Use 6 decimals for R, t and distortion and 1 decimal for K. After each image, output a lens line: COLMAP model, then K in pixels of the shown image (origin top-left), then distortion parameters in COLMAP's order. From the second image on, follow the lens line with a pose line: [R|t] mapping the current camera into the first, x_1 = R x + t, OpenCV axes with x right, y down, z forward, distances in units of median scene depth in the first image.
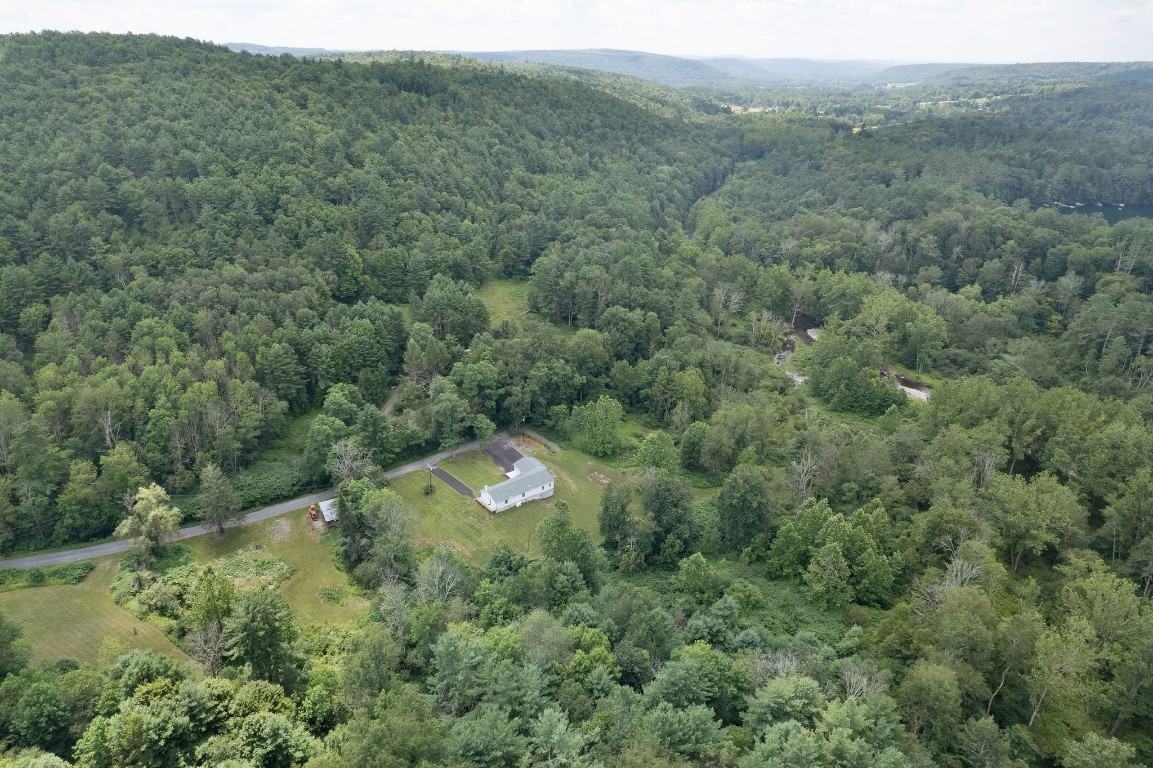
lens RADIAL K [[763.8, 0, 576.5], [0, 763.8, 384.0], [0, 0, 1]] dist [-0.072031, 0.061891]
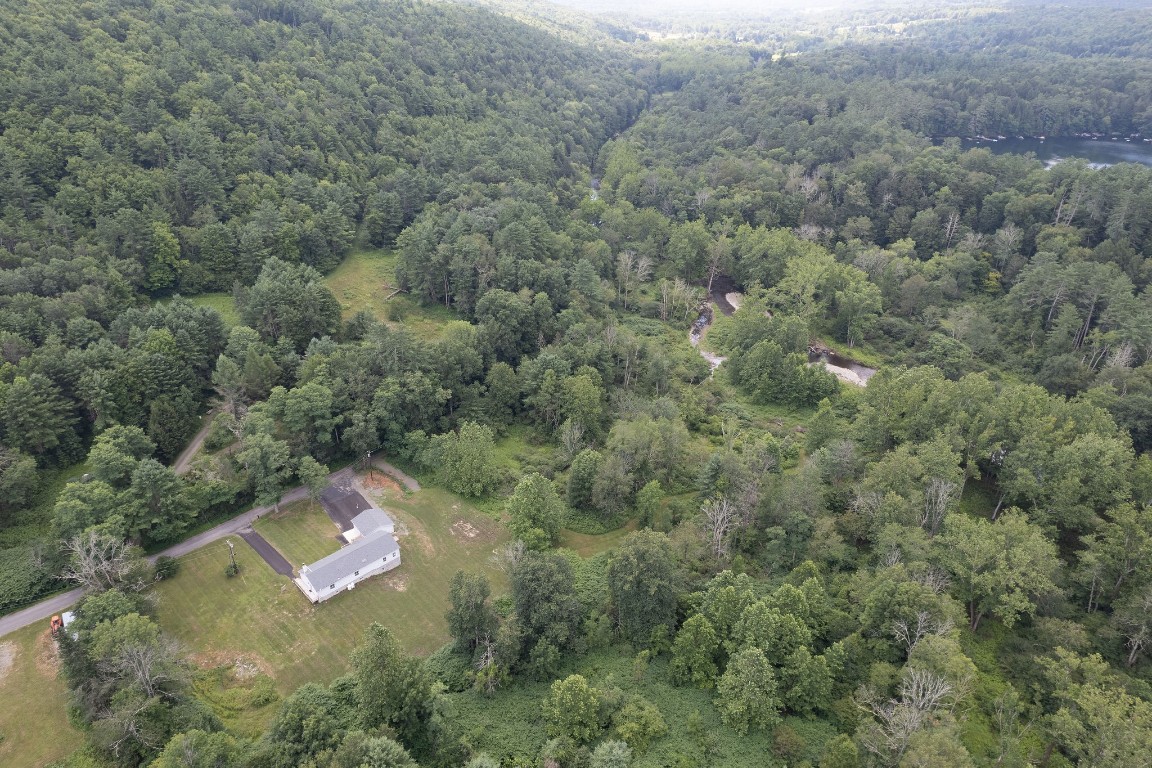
lens RADIAL K [[744.7, 0, 576.0], [0, 744.7, 384.0], [0, 0, 1]] dist [-0.076893, 0.066992]
pose [[0.995452, -0.043571, 0.084717, 0.058114], [0.035375, 0.994757, 0.095949, -0.065096], [-0.088454, -0.092516, 0.991775, 0.164480]]
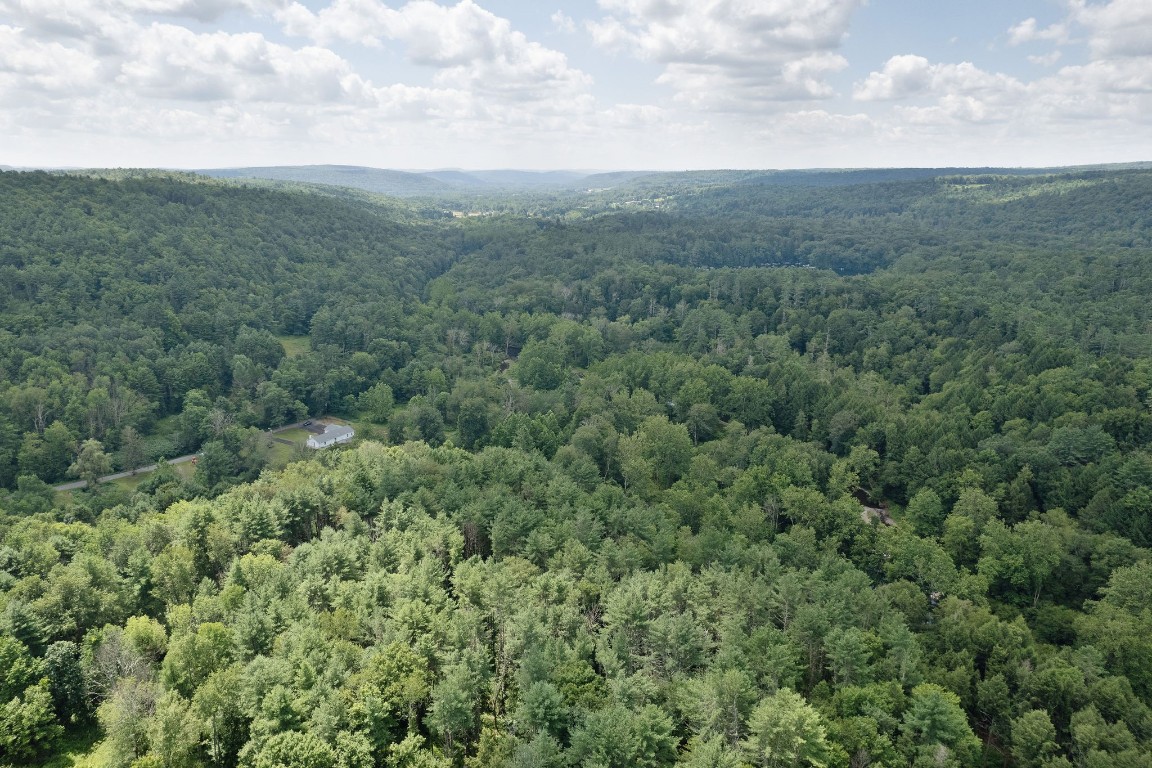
lens RADIAL K [[763.2, 0, 576.0], [0, 763.2, 384.0], [0, 0, 1]] dist [-0.072031, 0.061891]
pose [[0.941383, -0.099043, 0.322474, -0.058810], [0.141252, 0.983823, -0.110183, 0.169438], [-0.306344, 0.149274, 0.940144, -0.387075]]
